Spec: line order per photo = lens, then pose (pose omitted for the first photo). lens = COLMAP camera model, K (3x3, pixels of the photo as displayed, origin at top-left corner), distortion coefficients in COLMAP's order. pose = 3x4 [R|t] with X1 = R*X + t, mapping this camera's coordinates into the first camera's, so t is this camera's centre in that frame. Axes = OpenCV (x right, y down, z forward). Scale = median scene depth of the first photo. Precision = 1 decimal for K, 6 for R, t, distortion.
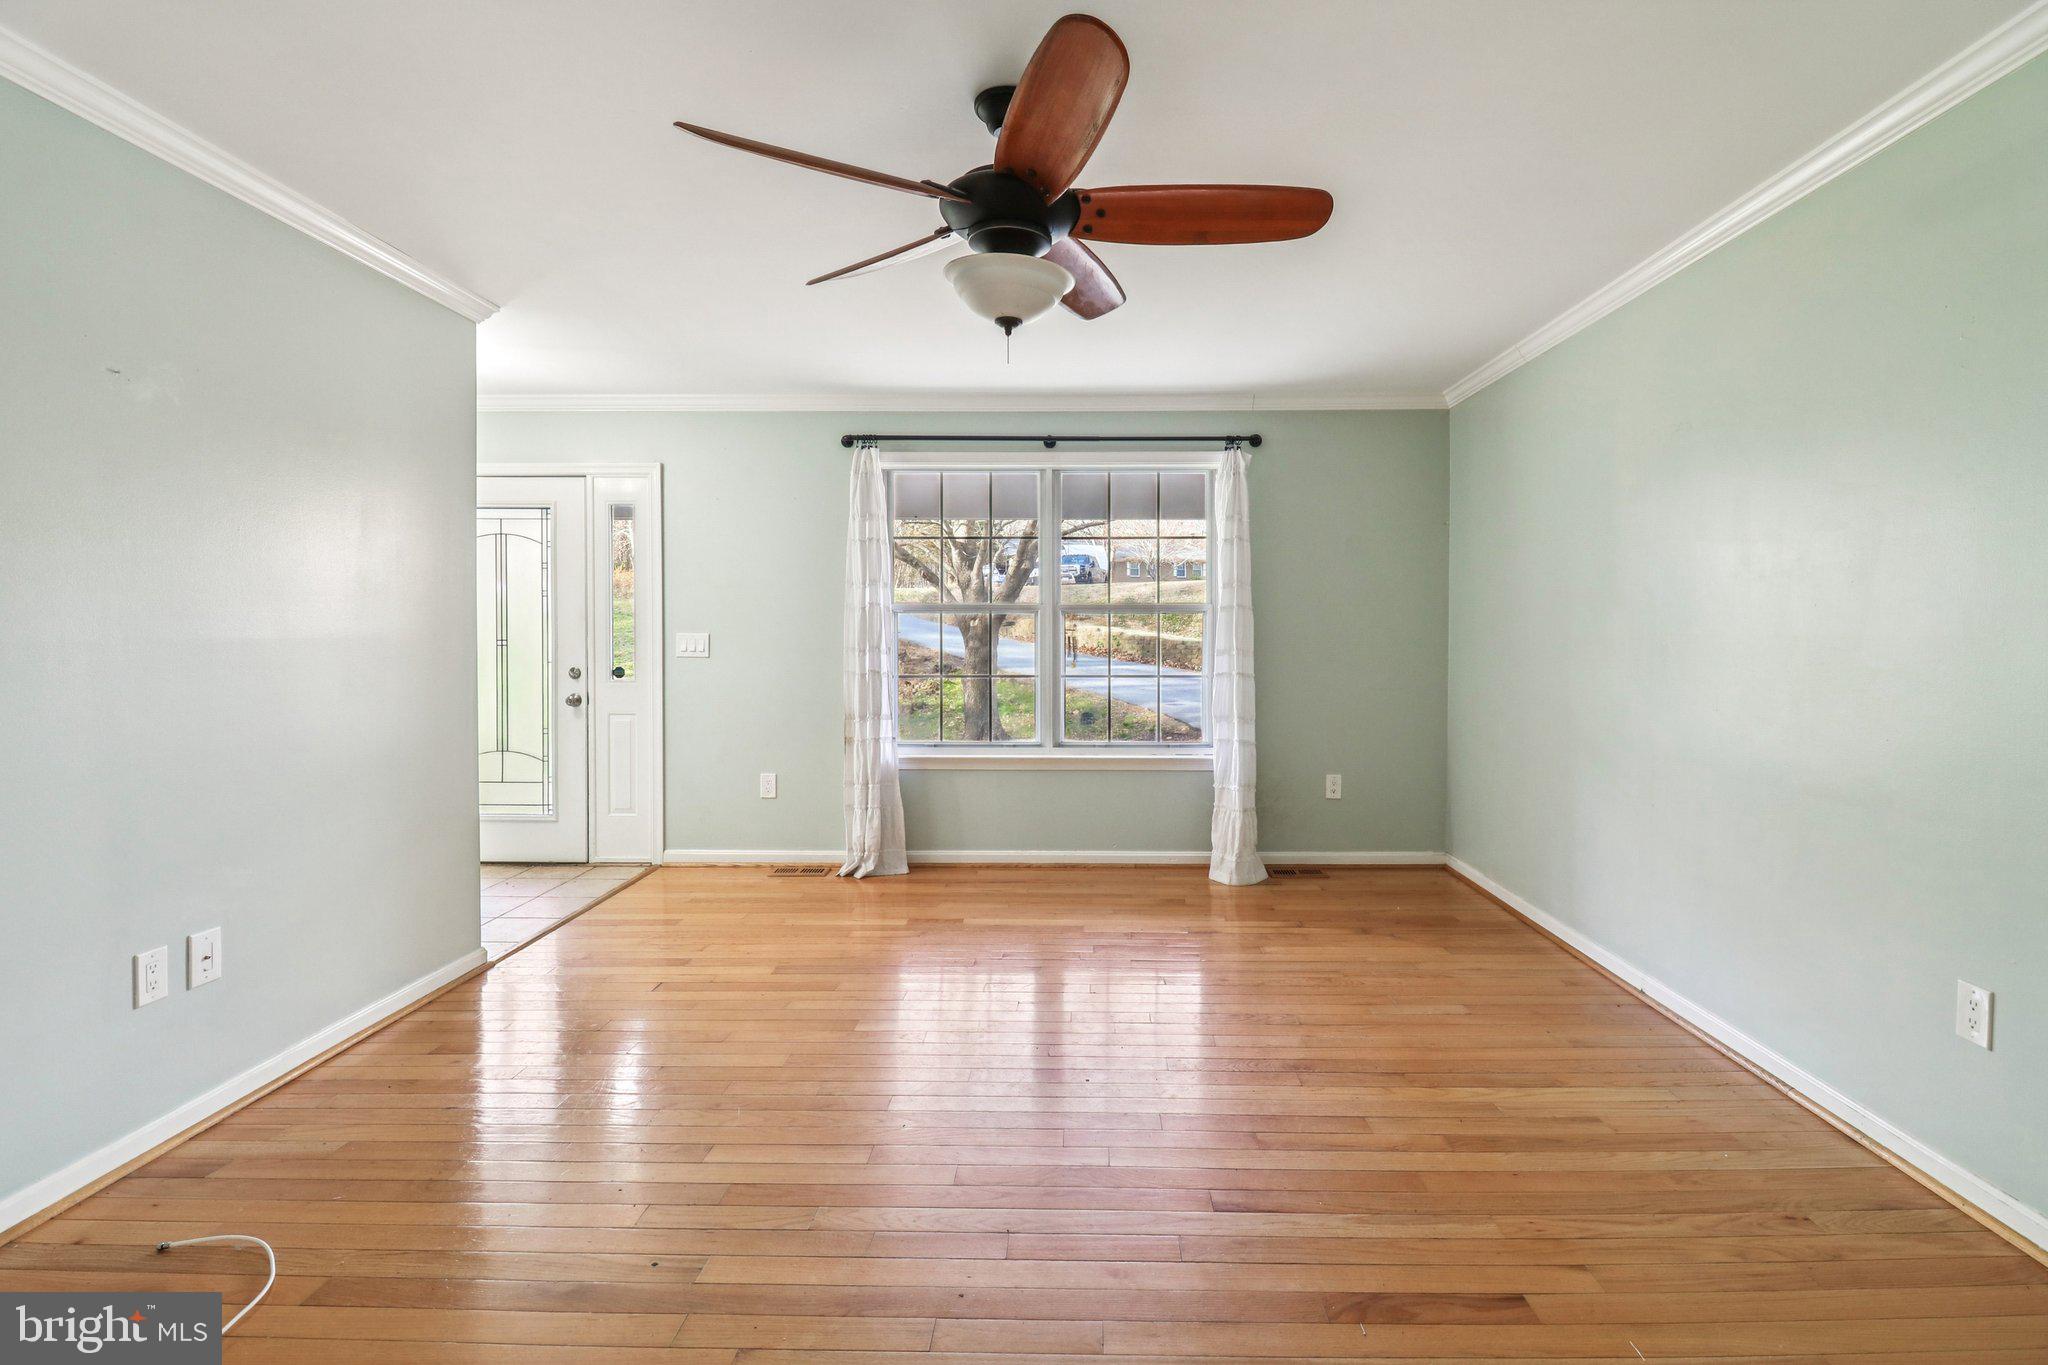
lens RADIAL K [[964.2, 0, 1072.1], [0, 964.2, 649.0], [0, 0, 1]] dist [0.012501, -0.016418]
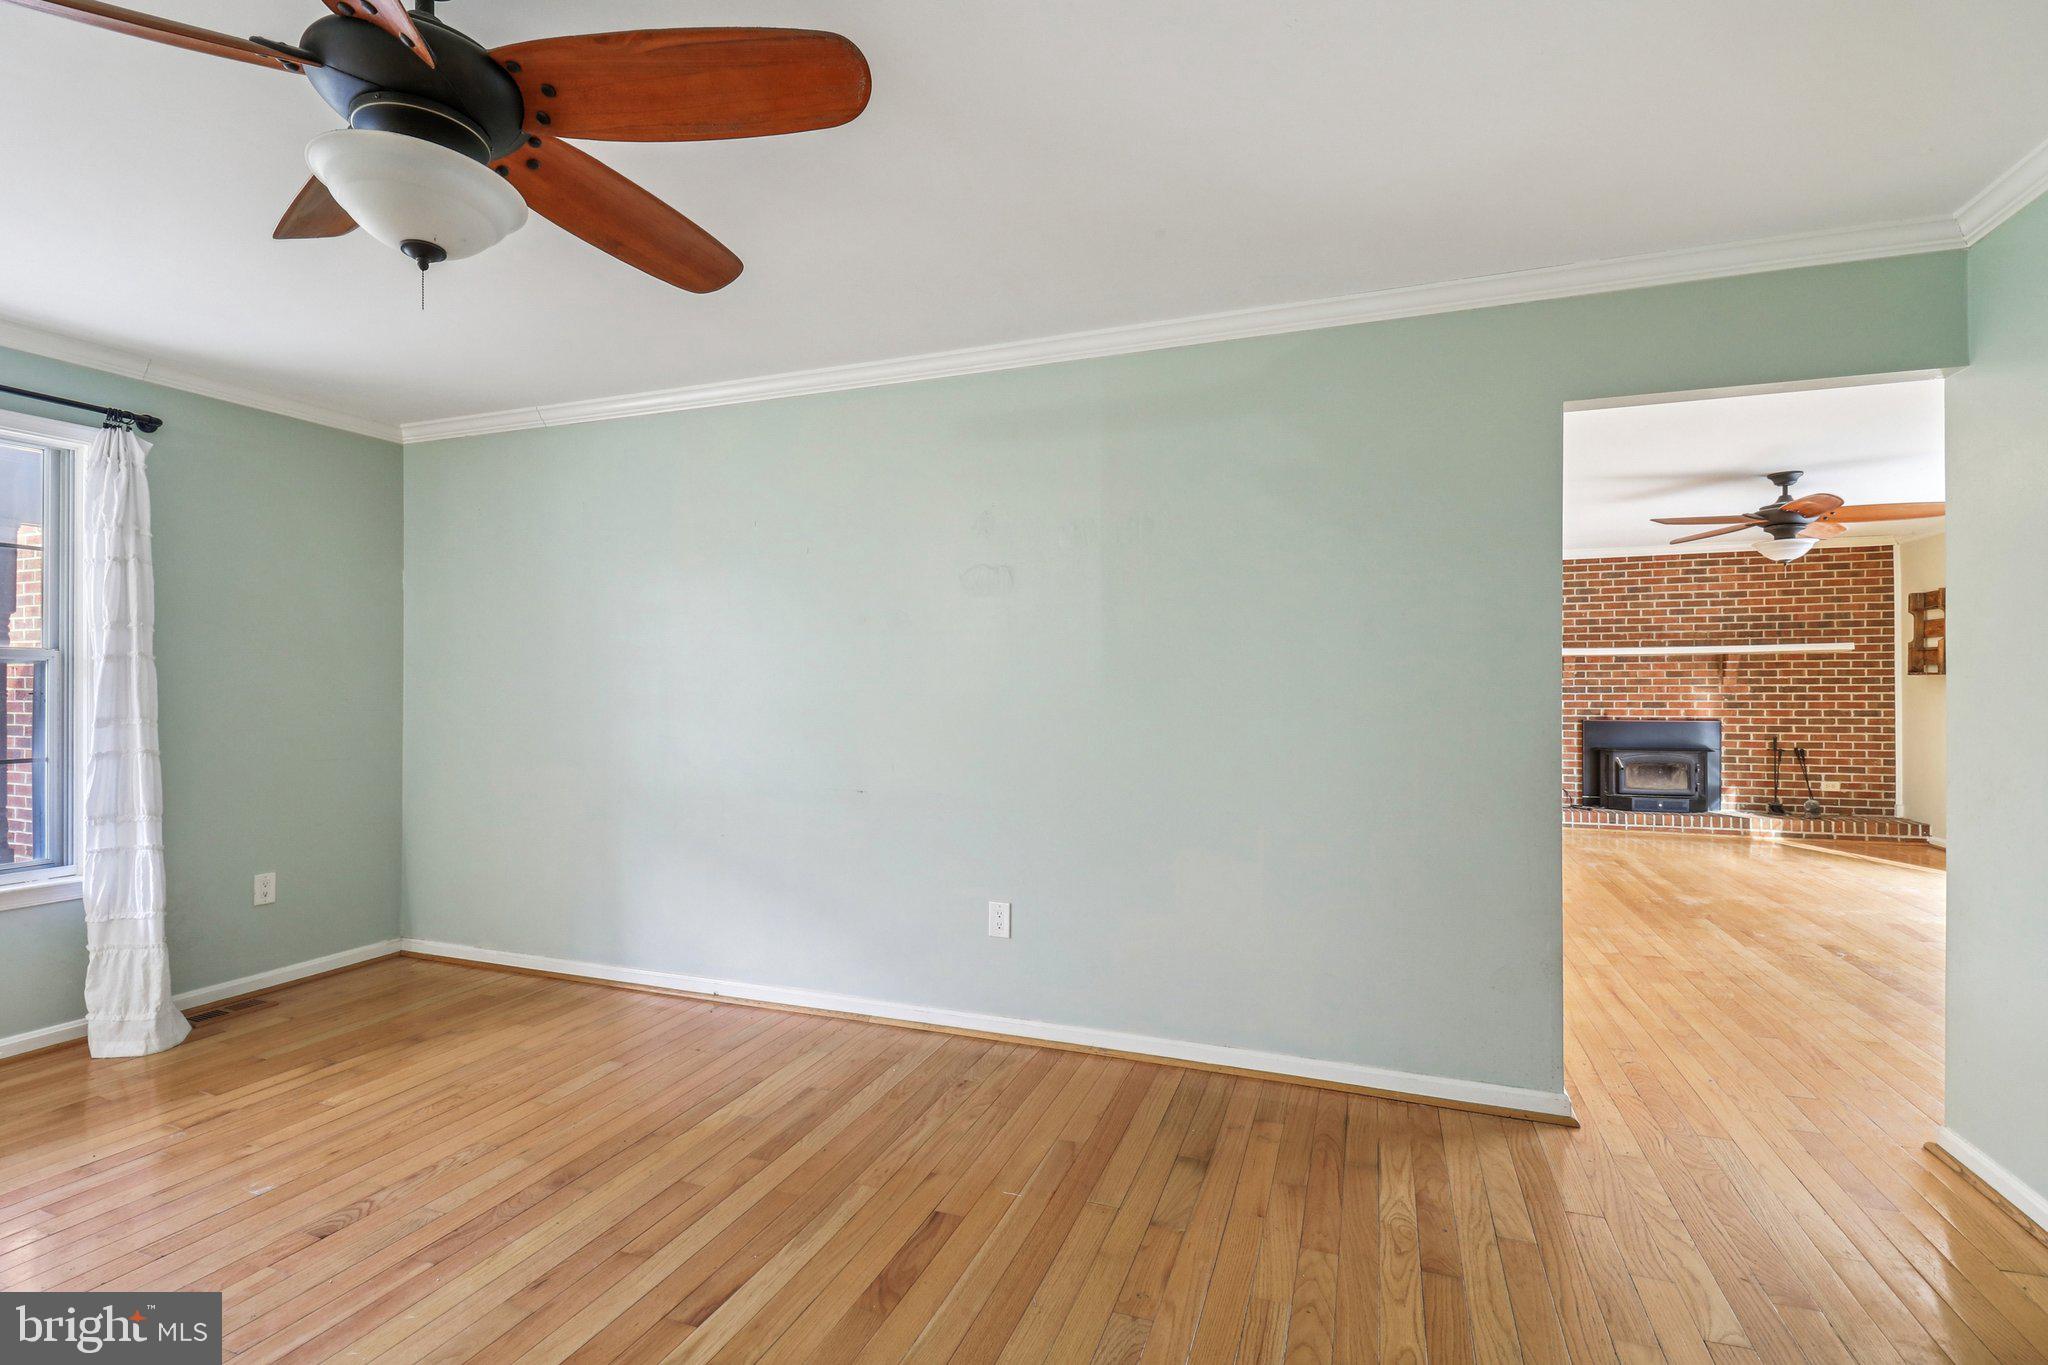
lens RADIAL K [[946.1, 0, 1011.6], [0, 946.1, 669.3], [0, 0, 1]] dist [-0.000251, -0.000569]
pose [[0.348459, 0.018182, 0.937148, -0.247447], [0.019560, 0.999453, -0.026663, -0.002904], [-0.937120, 0.027622, 0.347913, 0.165174]]
